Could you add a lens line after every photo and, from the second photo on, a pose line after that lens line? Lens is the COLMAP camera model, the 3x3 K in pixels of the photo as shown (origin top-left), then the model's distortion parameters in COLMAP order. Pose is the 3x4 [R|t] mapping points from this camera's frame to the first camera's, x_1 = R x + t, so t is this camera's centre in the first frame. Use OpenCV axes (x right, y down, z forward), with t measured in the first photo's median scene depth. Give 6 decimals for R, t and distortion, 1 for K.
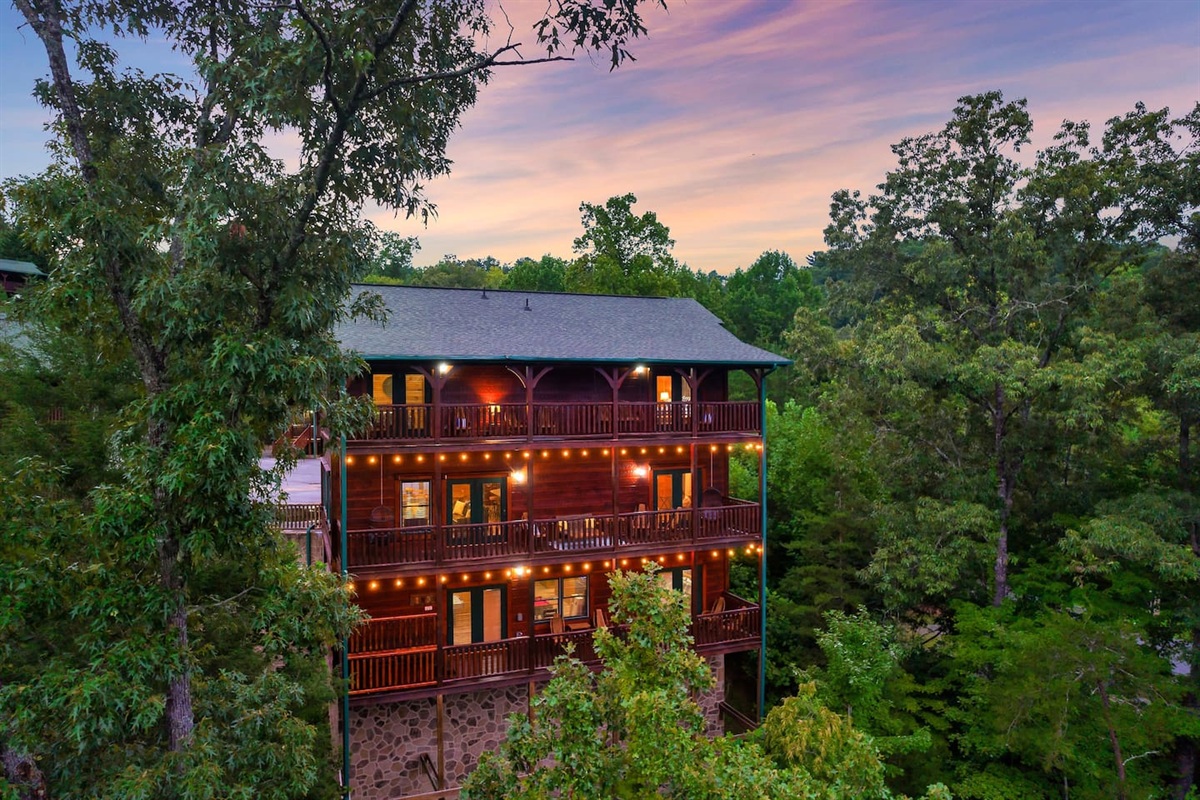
lens RADIAL K [[785.7, 0, 601.0], [0, 785.7, 382.6], [0, 0, 1]] dist [-0.097405, 0.099302]
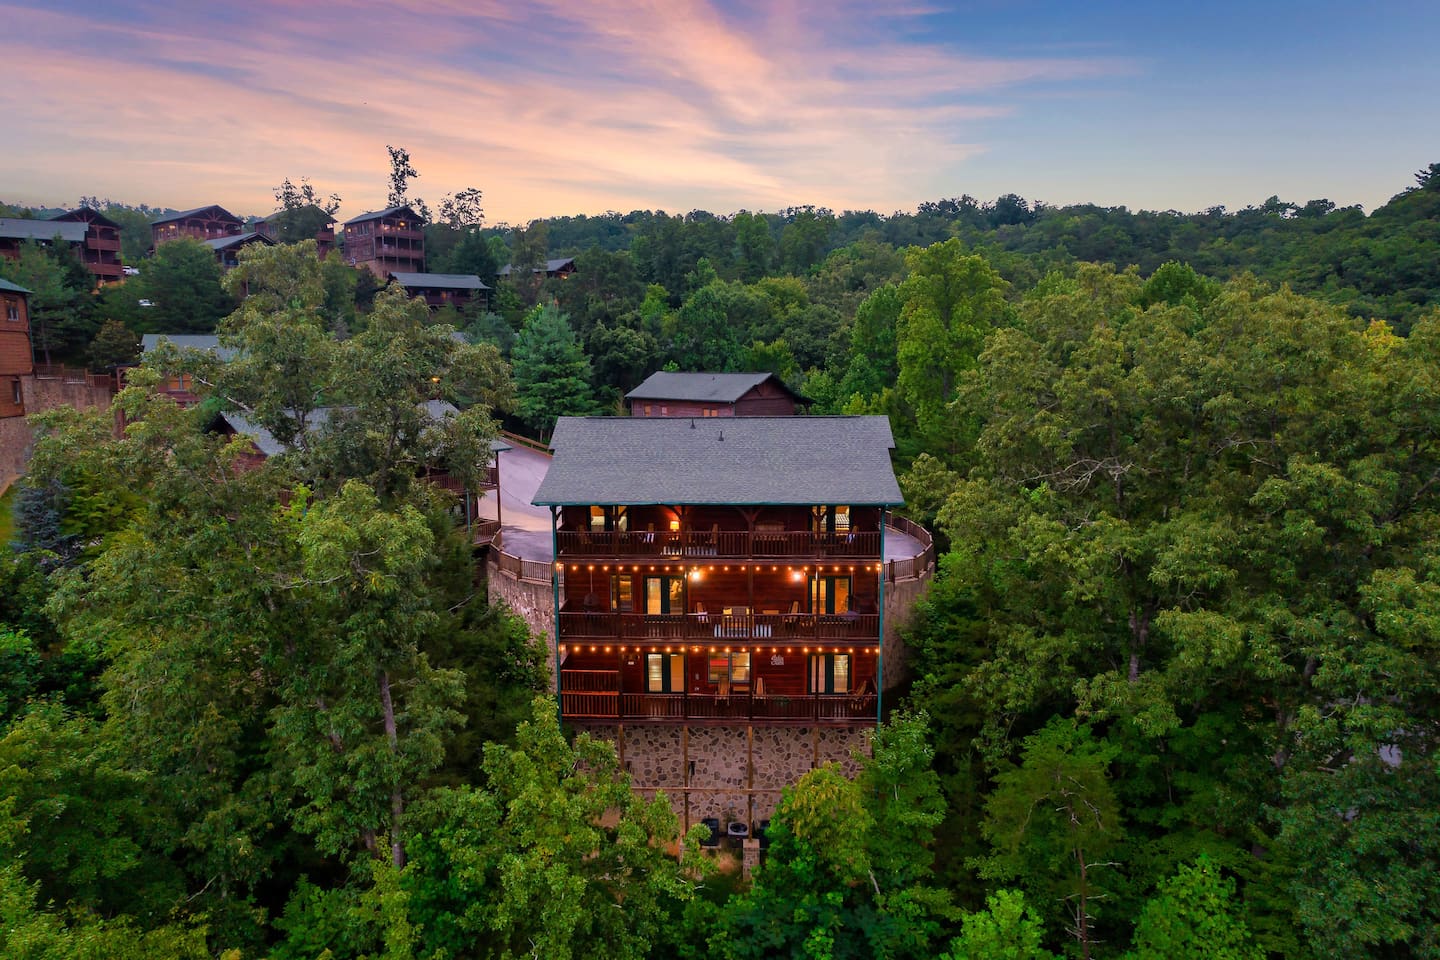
lens RADIAL K [[942.9, 0, 721.2], [0, 942.9, 459.2], [0, 0, 1]] dist [-0.097405, 0.099302]
pose [[0.911811, 0.048202, -0.407770, 0.580479], [0.007137, 0.991075, 0.133112, -0.291153], [0.410547, -0.124283, 0.903330, -0.410339]]
